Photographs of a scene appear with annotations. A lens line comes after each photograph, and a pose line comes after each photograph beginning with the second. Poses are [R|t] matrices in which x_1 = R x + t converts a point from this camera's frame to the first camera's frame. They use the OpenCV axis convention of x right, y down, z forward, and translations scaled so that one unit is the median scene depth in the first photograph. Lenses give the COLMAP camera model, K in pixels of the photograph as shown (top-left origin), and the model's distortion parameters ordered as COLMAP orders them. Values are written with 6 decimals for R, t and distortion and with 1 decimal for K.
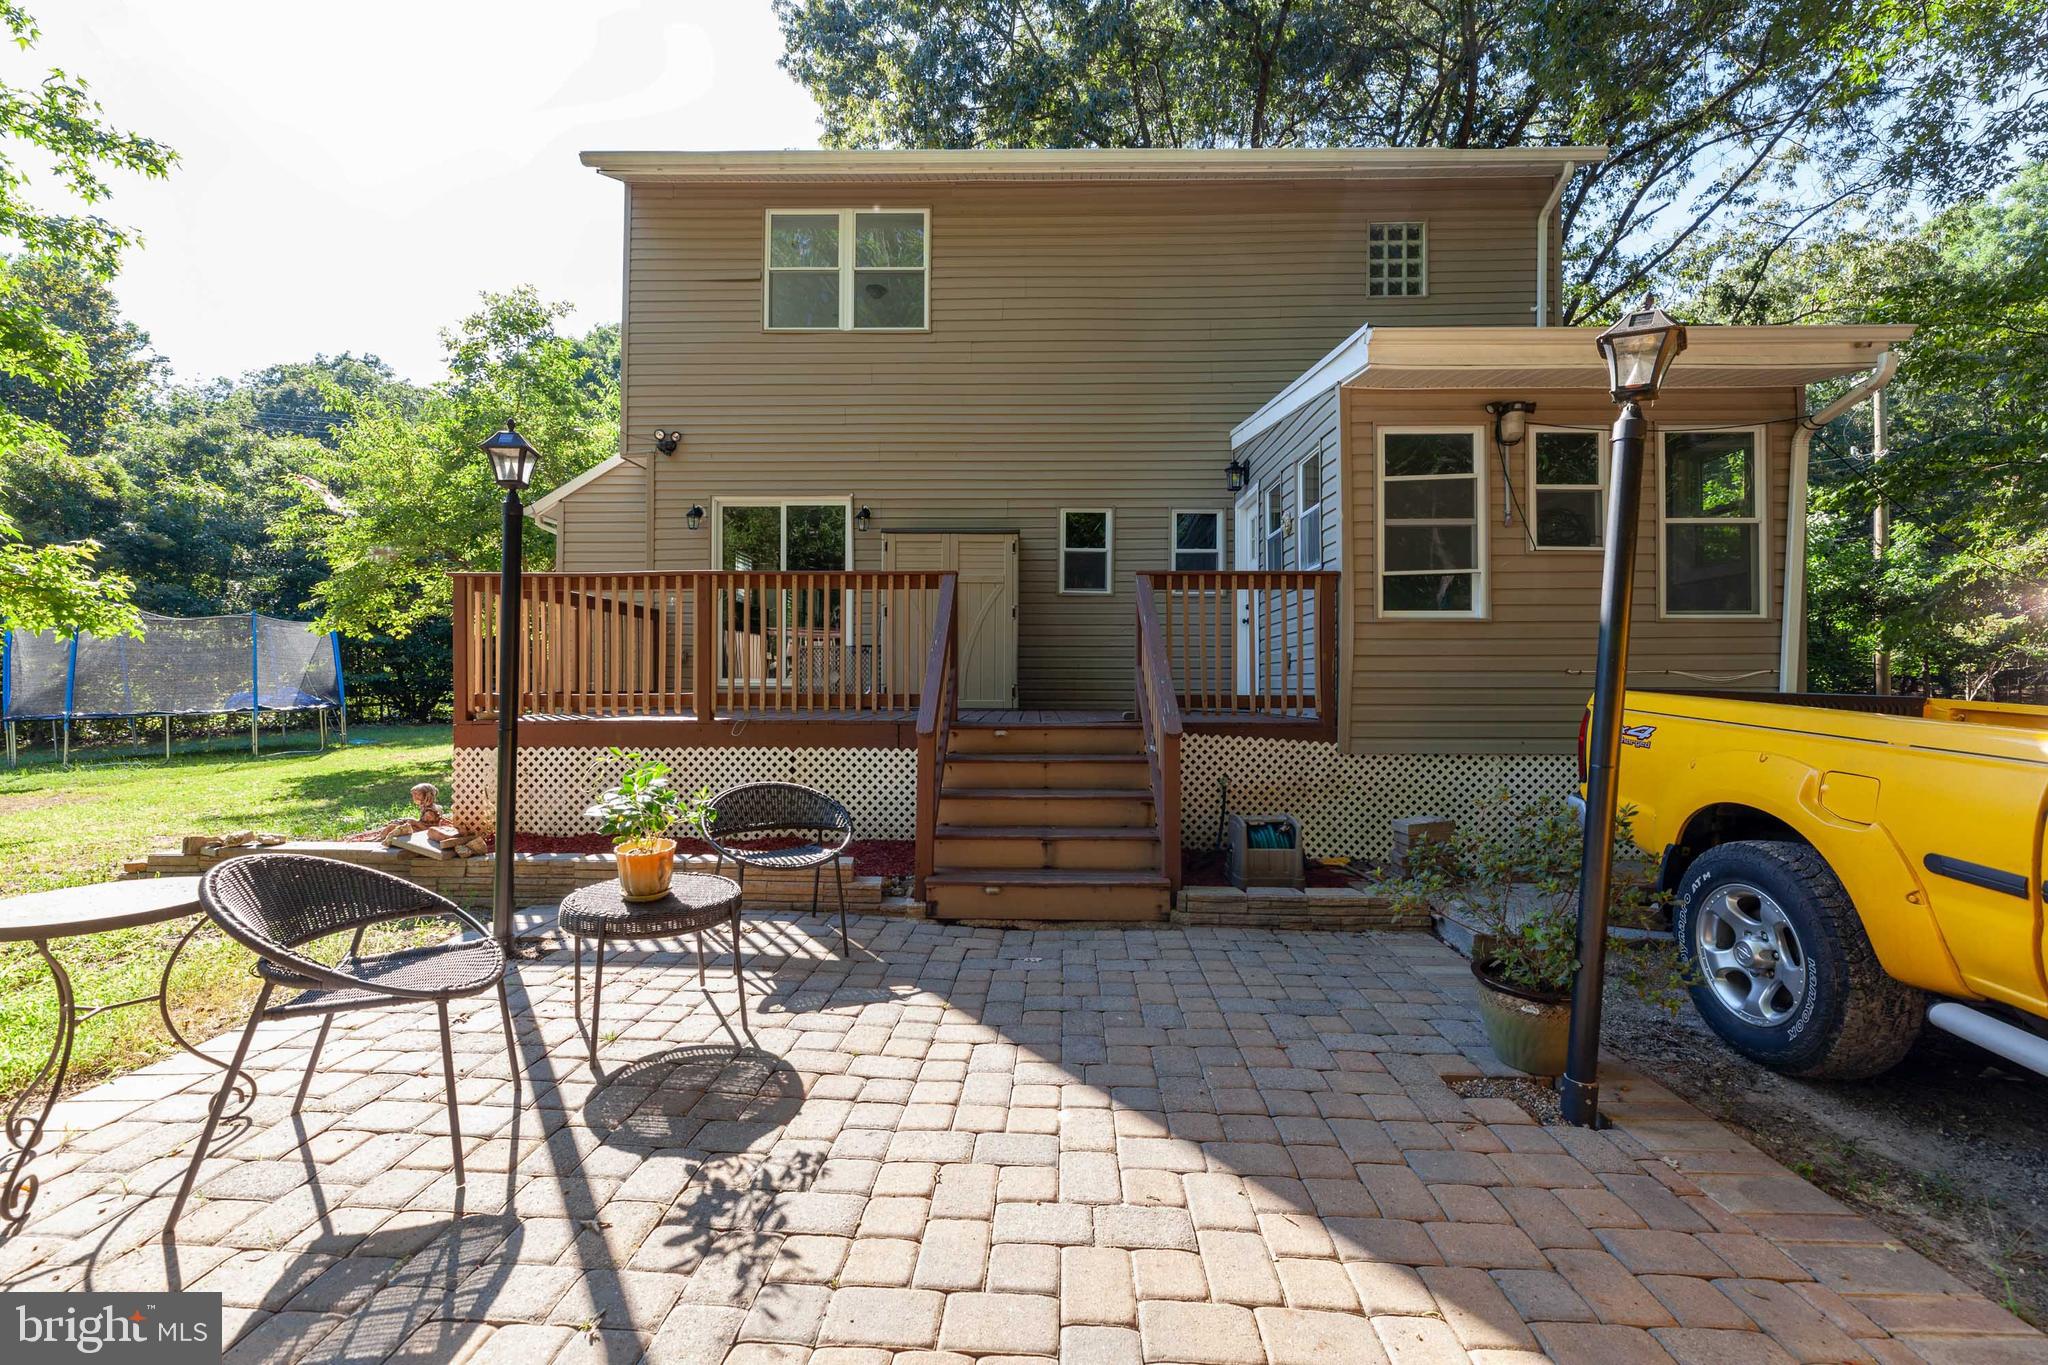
lens RADIAL K [[827.6, 0, 1024.2], [0, 827.6, 680.6], [0, 0, 1]] dist [0.000551, -0.000277]
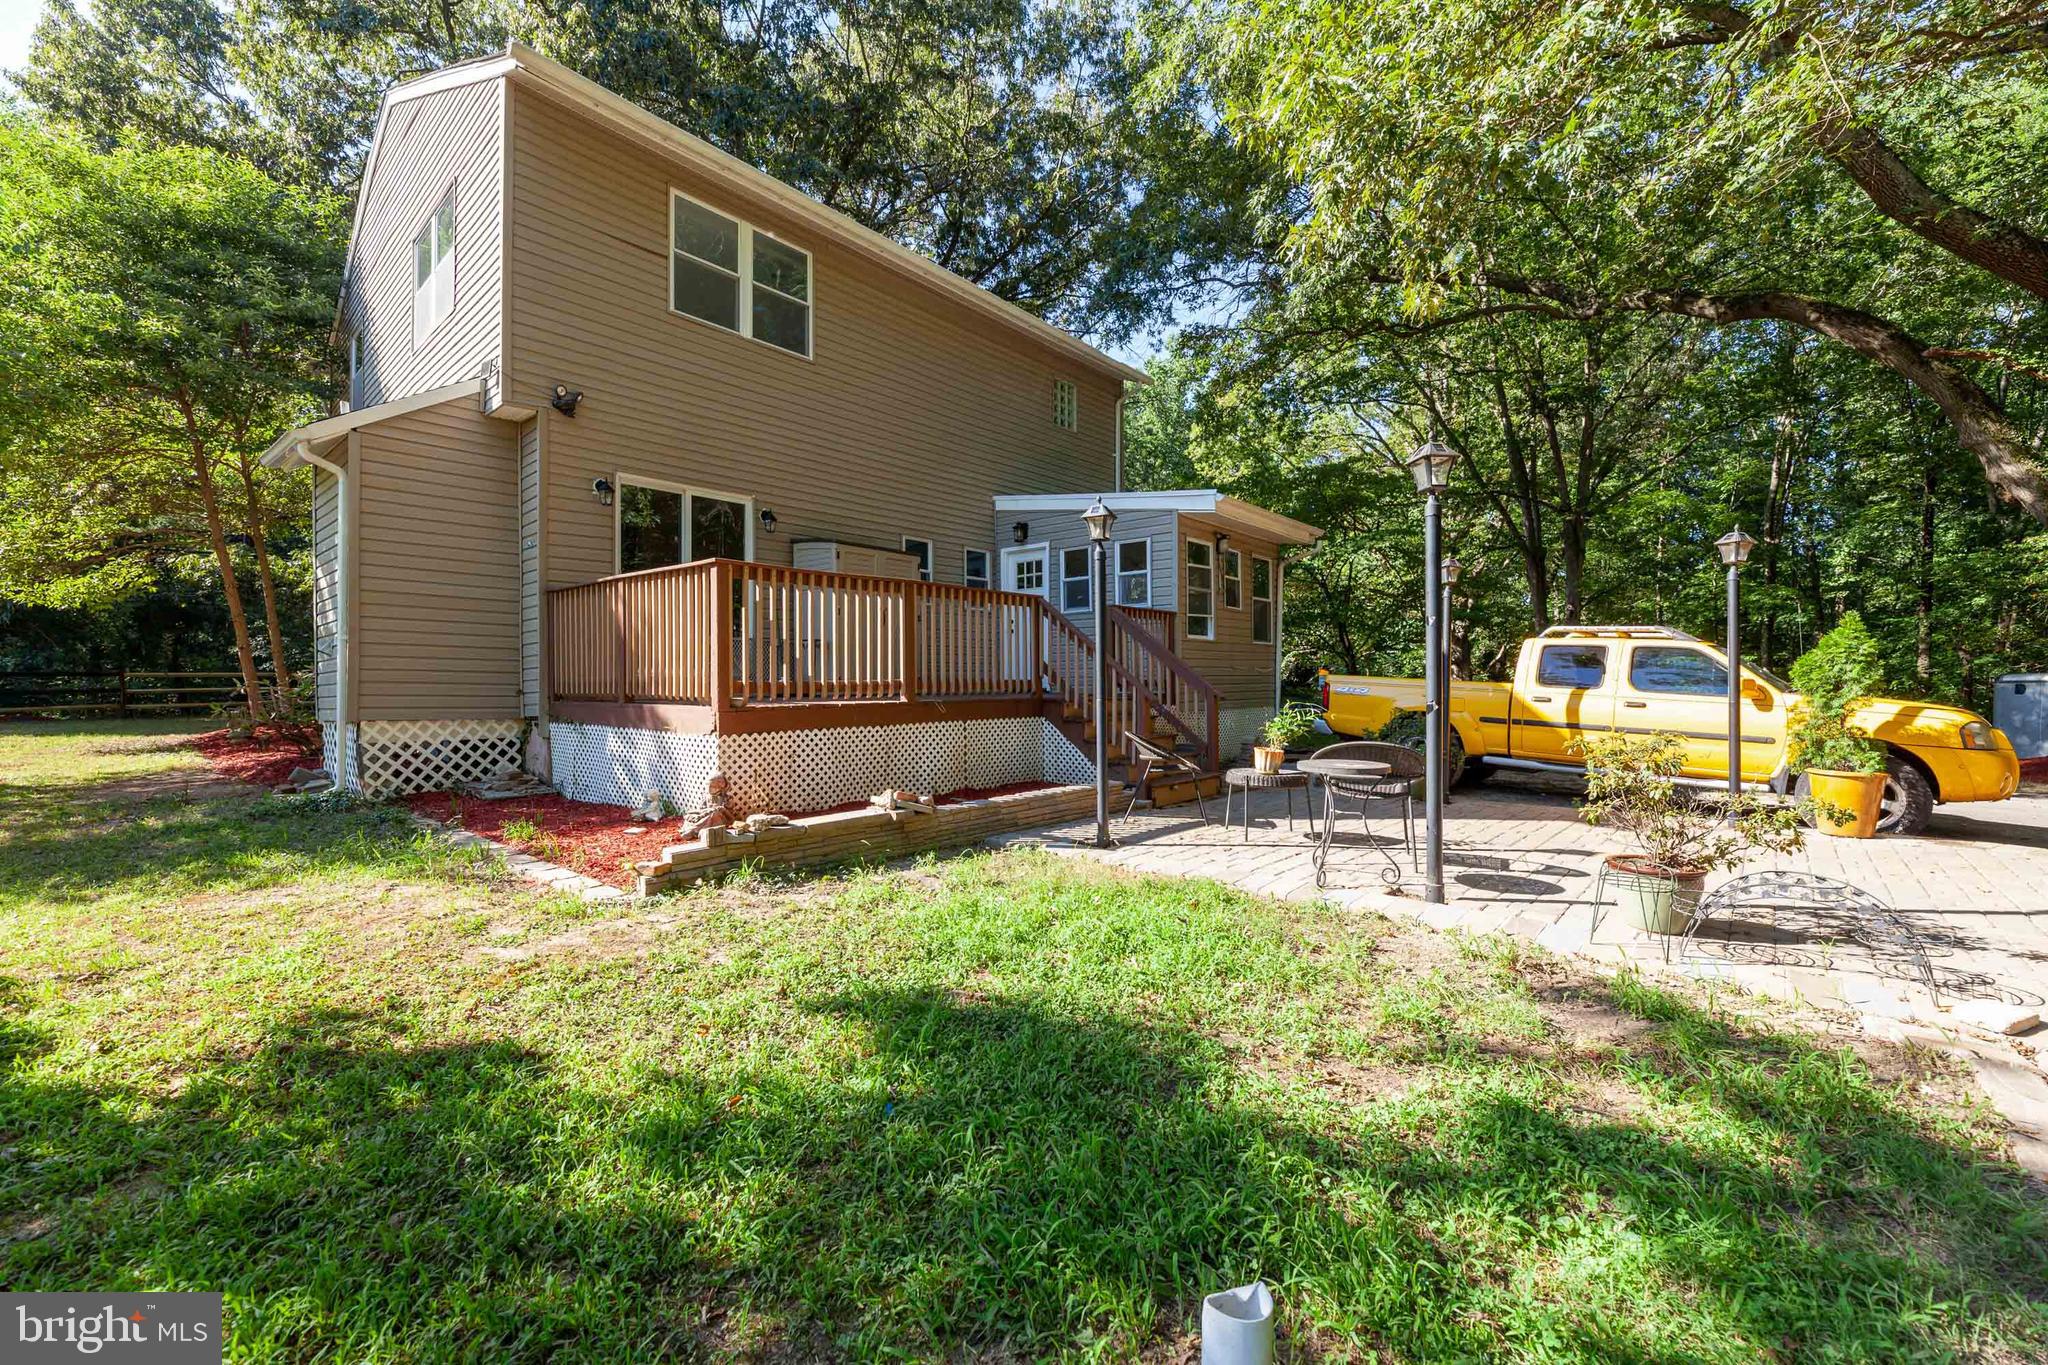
lens RADIAL K [[827.6, 0, 1029.3], [0, 827.6, 675.5], [0, 0, 1]] dist [0.000551, -0.000277]
pose [[0.632141, 0.000477, 0.774853, -0.804316], [0.000120, 1.000000, -0.000713, 0.006468], [-0.774853, 0.000544, 0.632141, 0.057407]]
